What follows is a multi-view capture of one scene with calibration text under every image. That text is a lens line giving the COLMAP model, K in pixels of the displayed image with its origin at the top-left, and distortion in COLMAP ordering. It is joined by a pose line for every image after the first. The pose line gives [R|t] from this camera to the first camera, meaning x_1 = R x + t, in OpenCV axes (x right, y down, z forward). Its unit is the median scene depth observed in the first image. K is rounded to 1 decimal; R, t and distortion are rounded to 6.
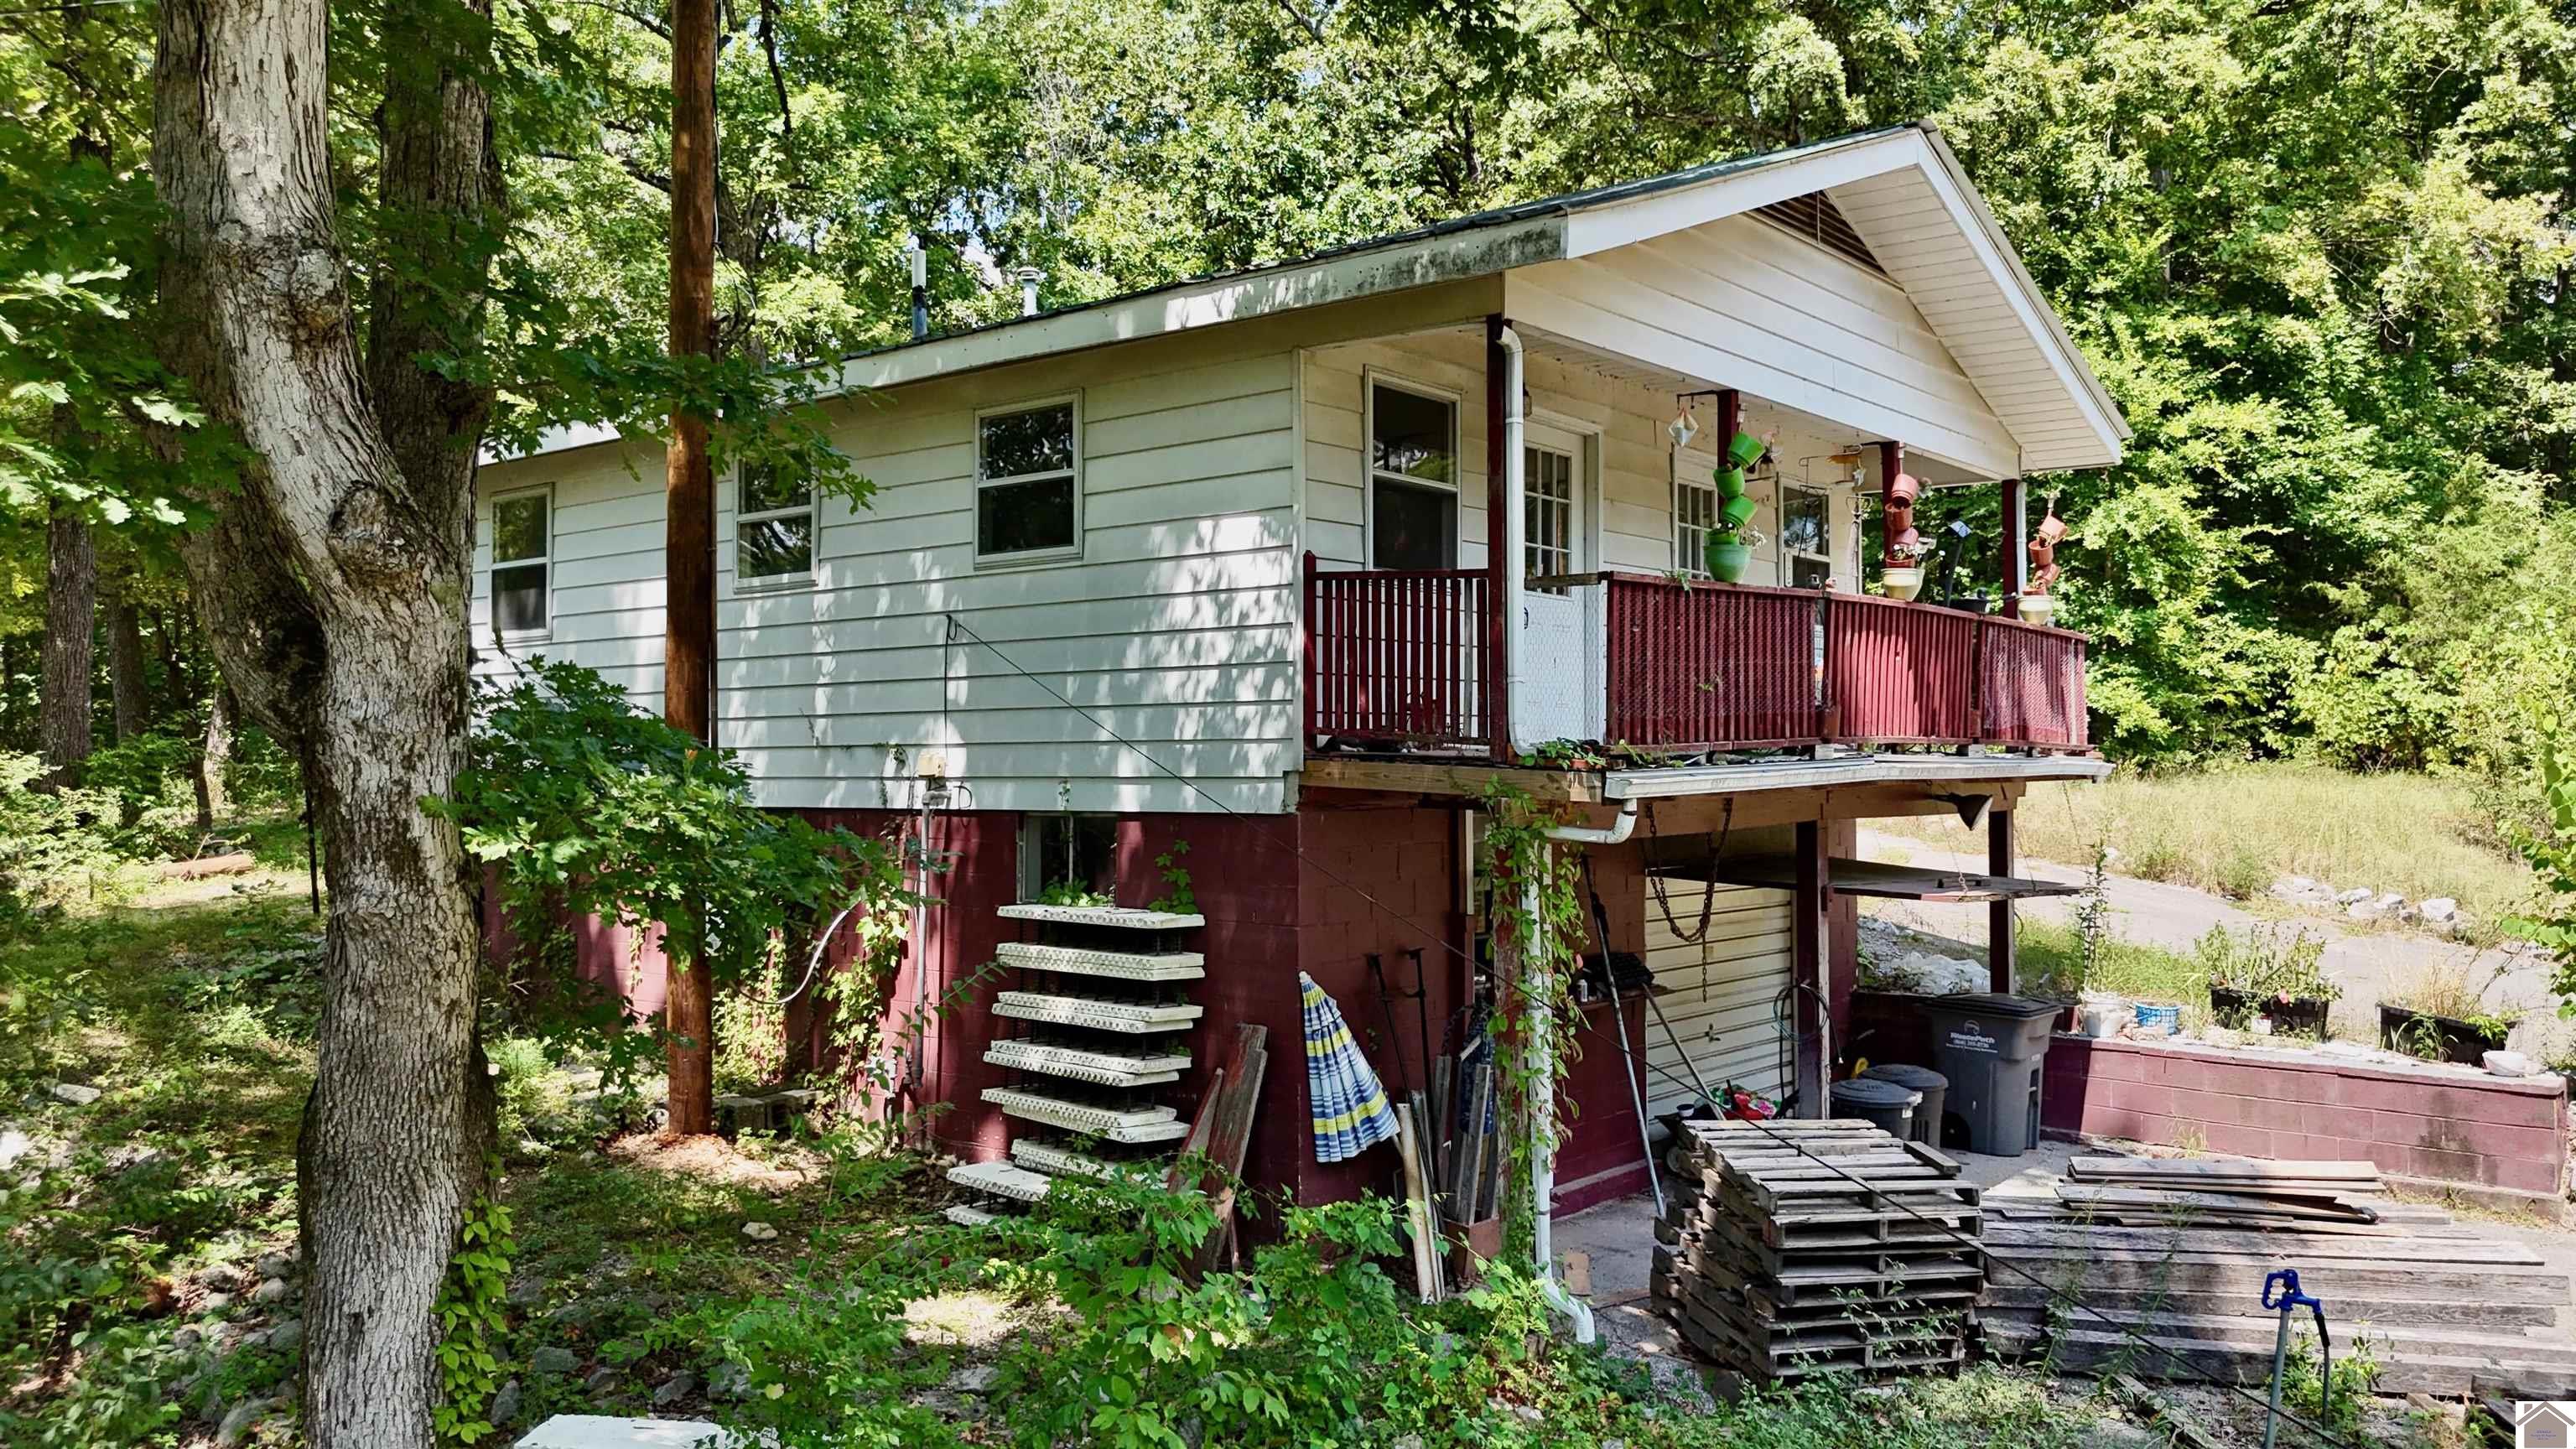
lens RADIAL K [[1920.3, 0, 1280.3], [0, 1920.3, 723.1], [0, 0, 1]] dist [0.034919, -0.025155]
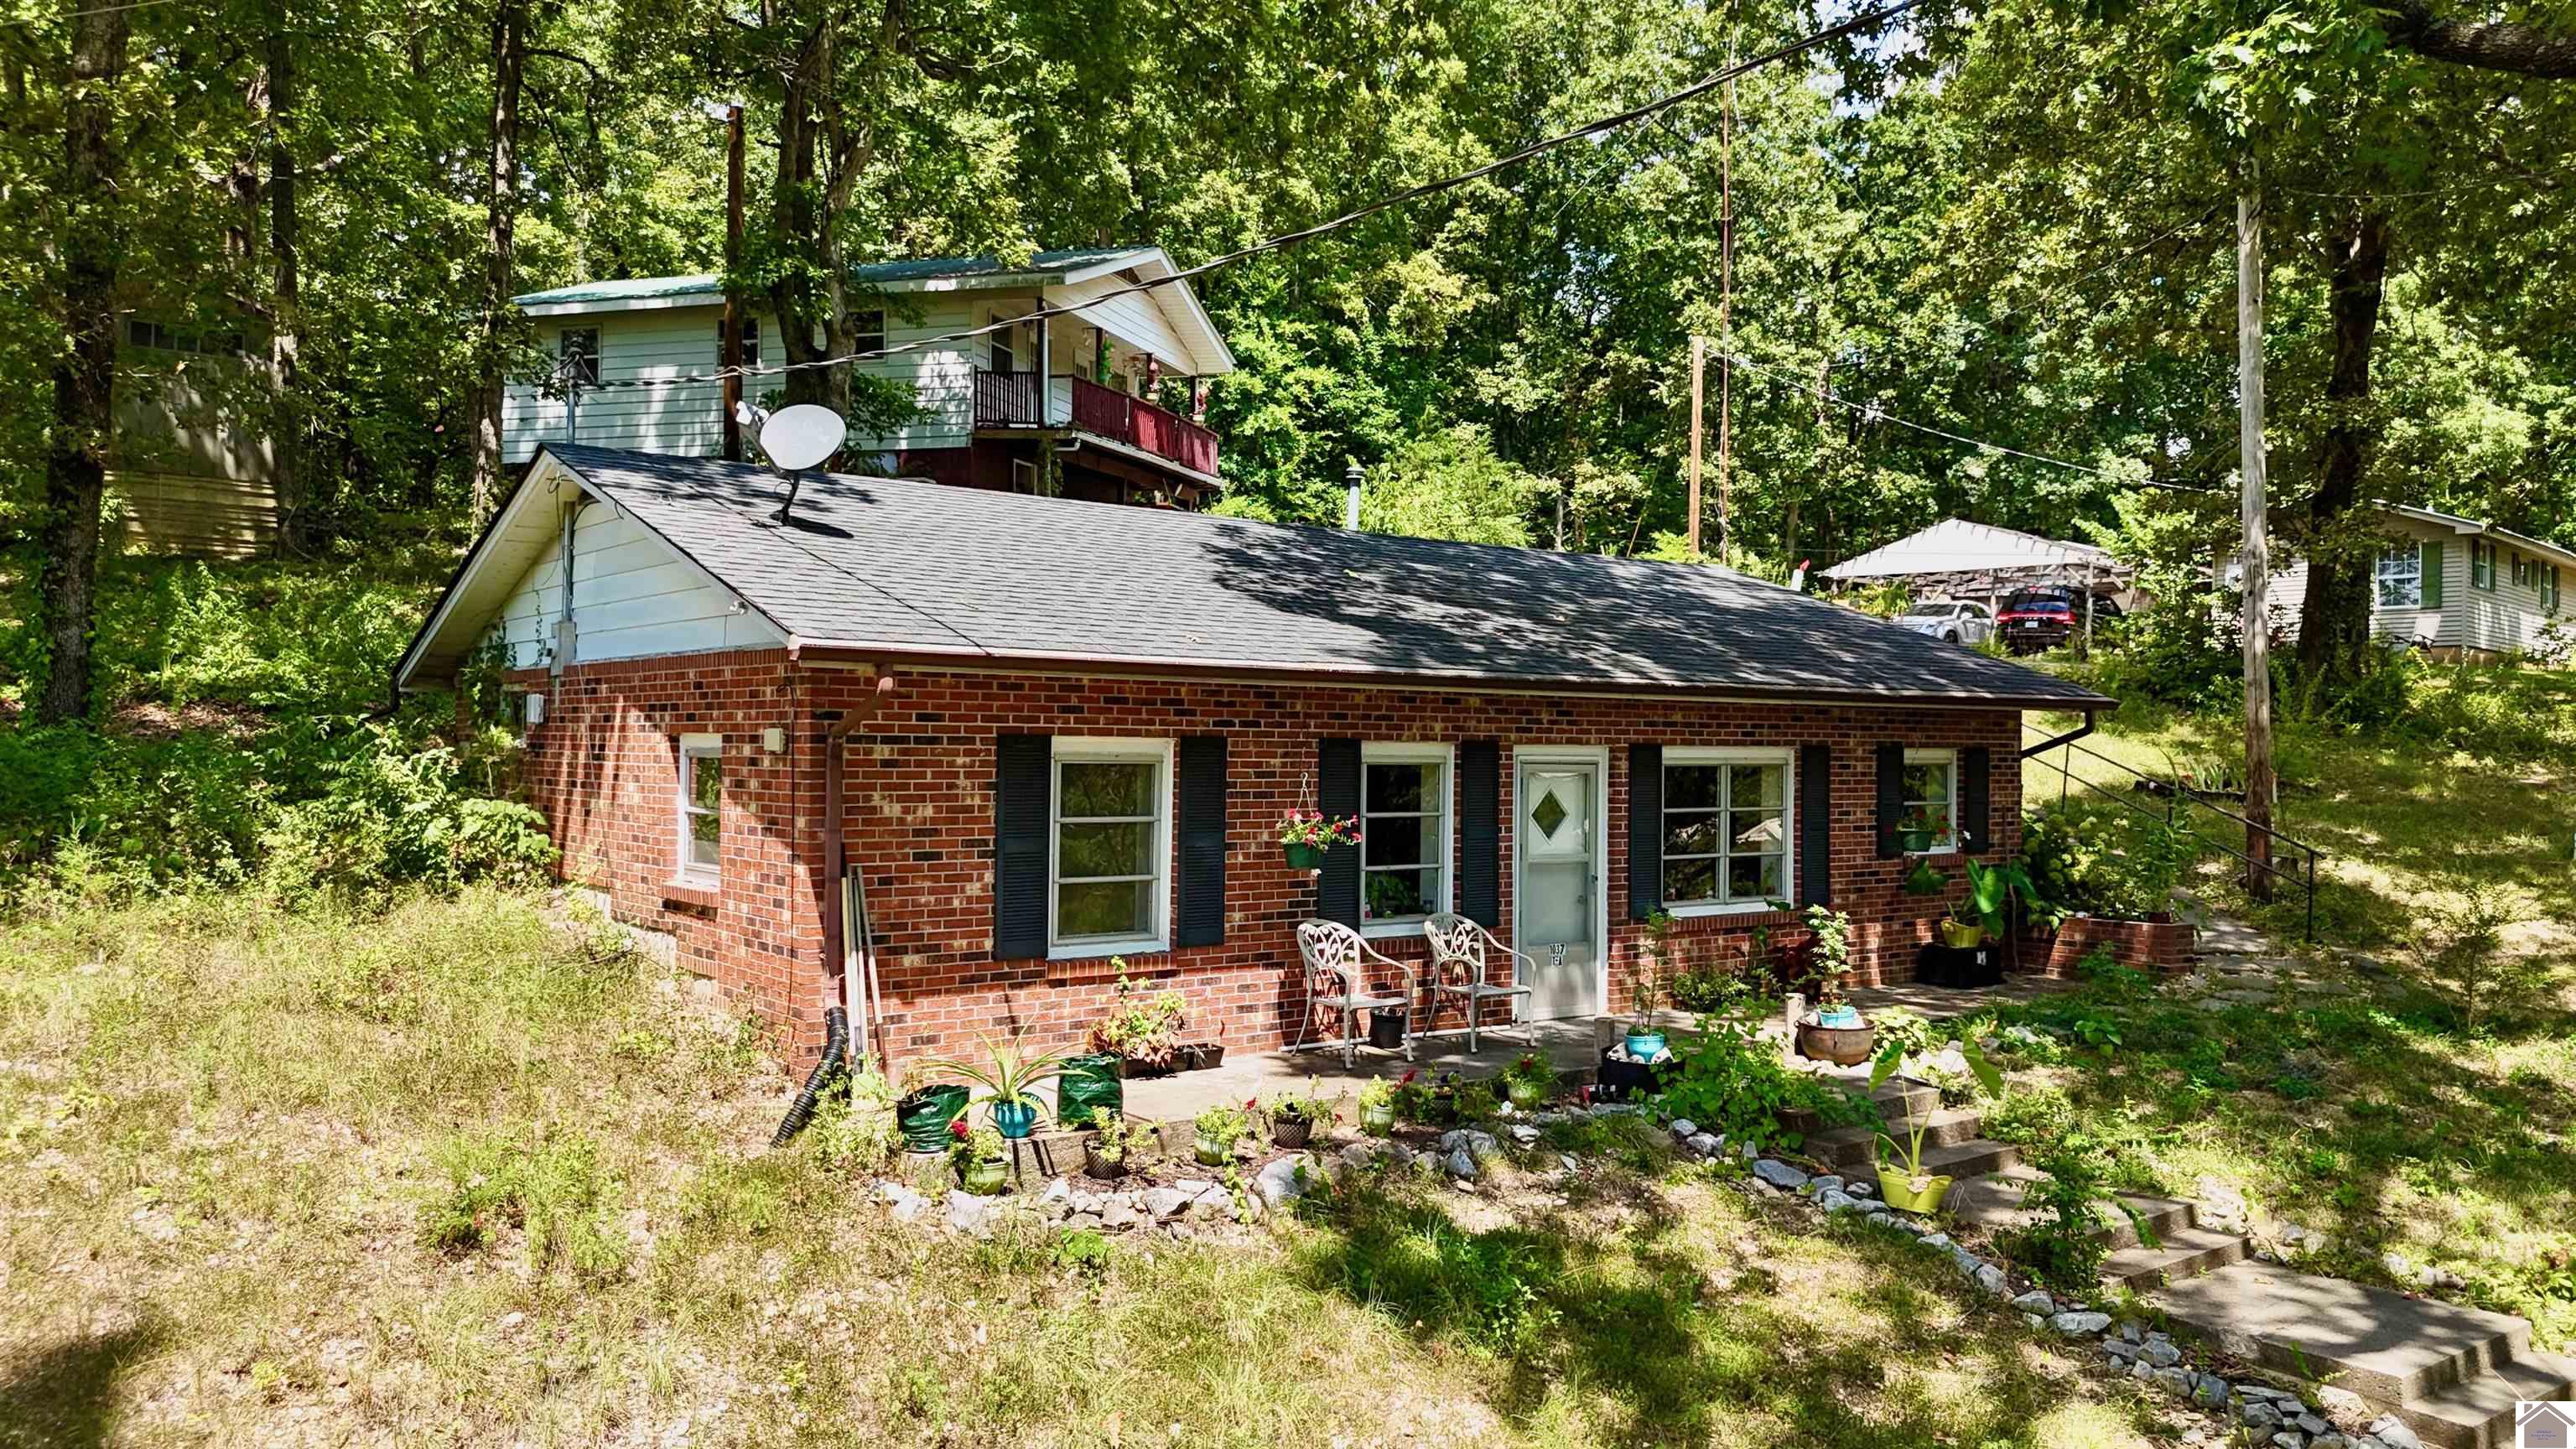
lens RADIAL K [[1920.3, 0, 1285.8], [0, 1920.3, 727.9], [0, 0, 1]] dist [0.034919, -0.025155]
pose [[0.929362, 0.012273, 0.368965, -0.480094], [-0.019479, 0.999685, 0.015812, 0.321619], [-0.368655, -0.021882, 0.929309, -1.539871]]
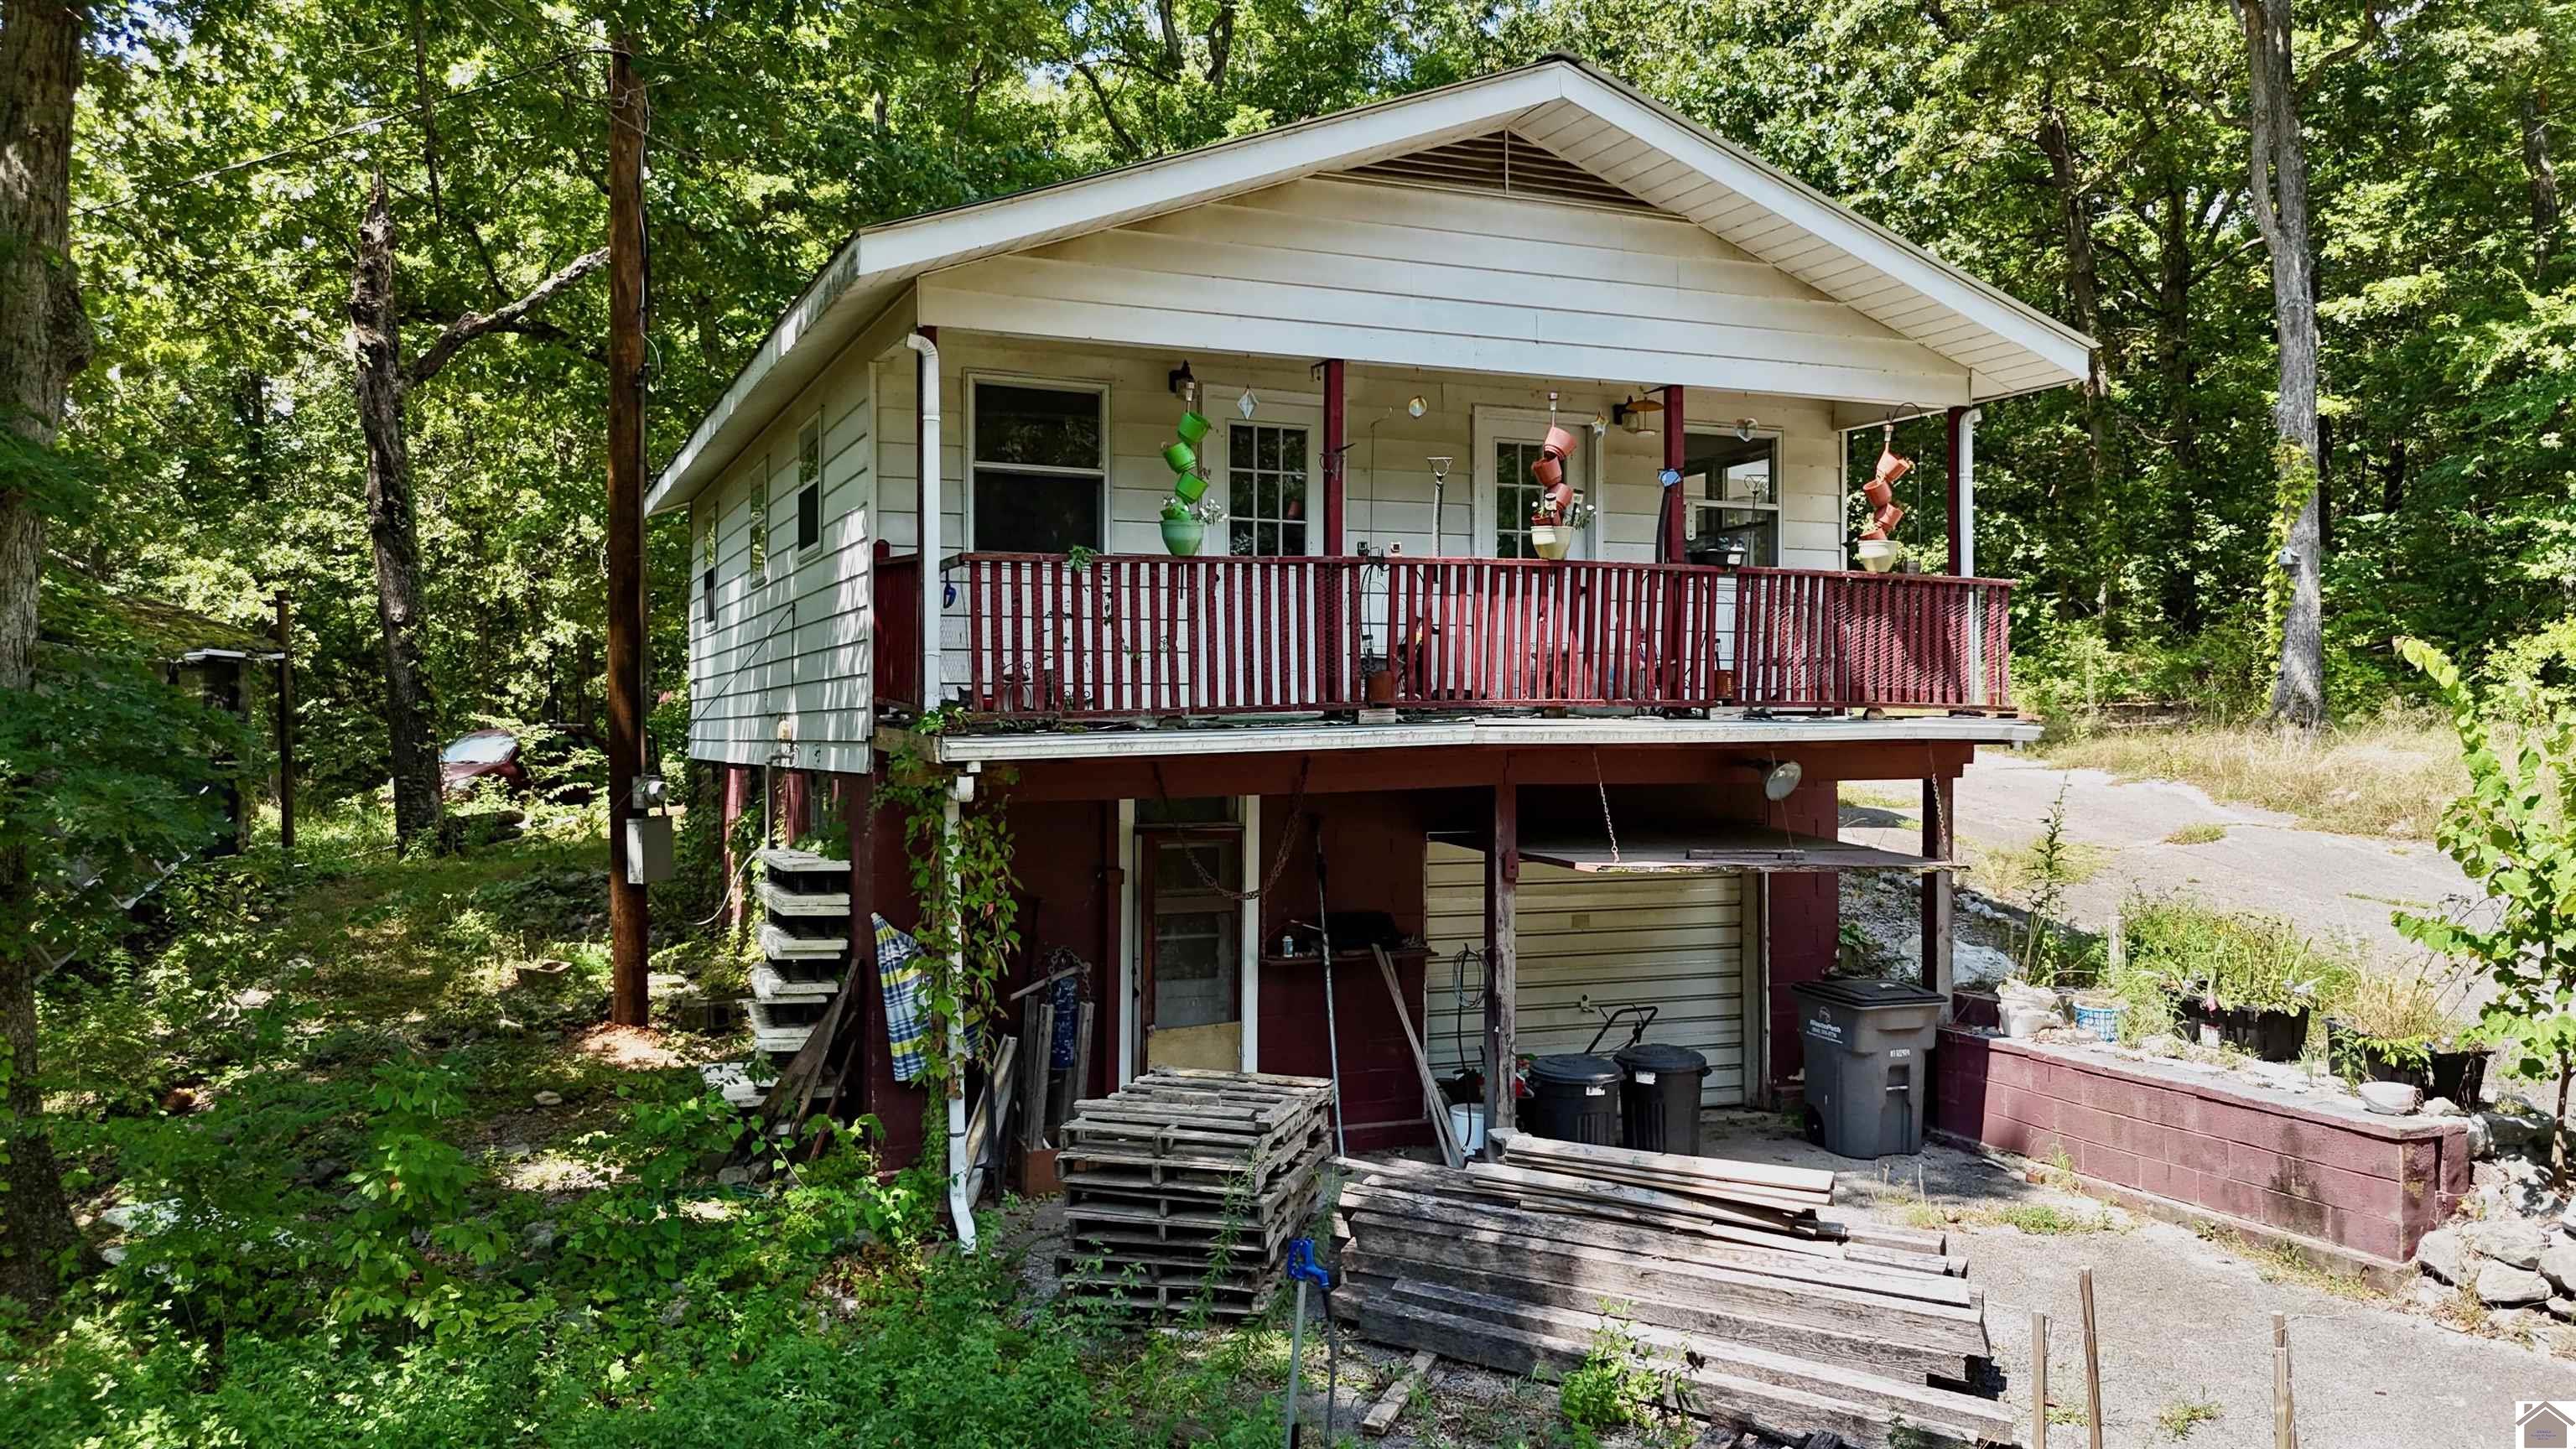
lens RADIAL K [[1920.3, 0, 1289.4], [0, 1920.3, 726.5], [0, 0, 1]] dist [0.034919, -0.025155]
pose [[0.890057, -0.002008, -0.455844, 0.533817], [0.011279, 0.999781, 0.017620, 0.001469], [0.455709, -0.020825, 0.889885, 0.070307]]
